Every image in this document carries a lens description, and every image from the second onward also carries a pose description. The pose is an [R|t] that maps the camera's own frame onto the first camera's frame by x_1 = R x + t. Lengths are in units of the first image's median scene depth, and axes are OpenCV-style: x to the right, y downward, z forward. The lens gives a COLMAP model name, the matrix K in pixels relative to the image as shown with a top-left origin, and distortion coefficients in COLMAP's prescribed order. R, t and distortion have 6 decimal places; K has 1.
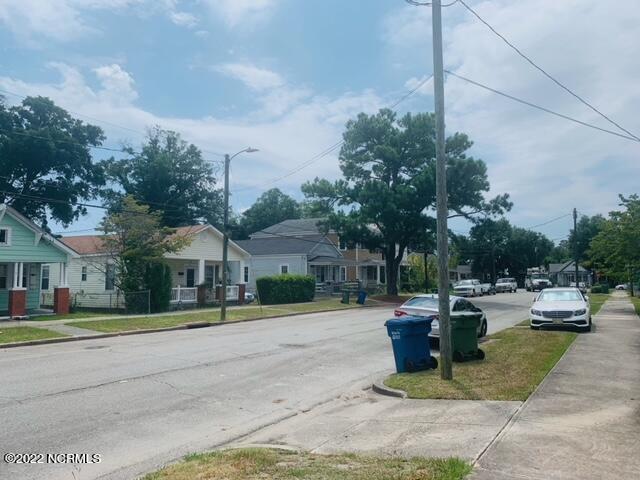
lens RADIAL K [[475.8, 0, 334.6], [0, 475.8, 239.6], [0, 0, 1]] dist [0.013054, -0.005374]
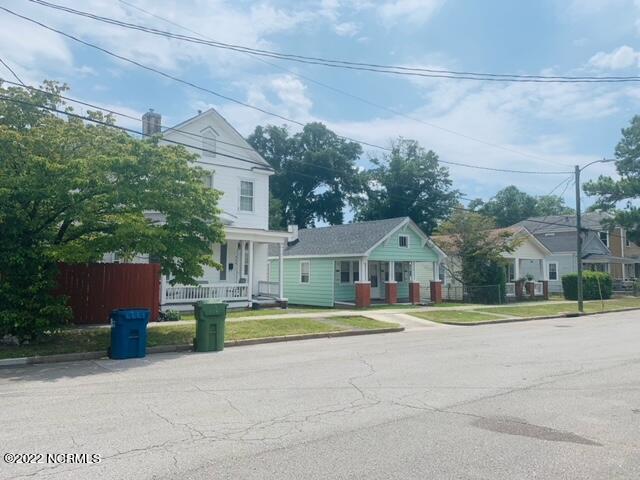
lens RADIAL K [[475.8, 0, 334.6], [0, 475.8, 239.6], [0, 0, 1]] dist [0.013054, -0.005374]
pose [[0.937645, -0.018841, -0.347083, -0.159406], [0.021044, 0.999775, 0.002579, -0.007047], [0.346956, -0.009722, 0.937831, -0.106792]]
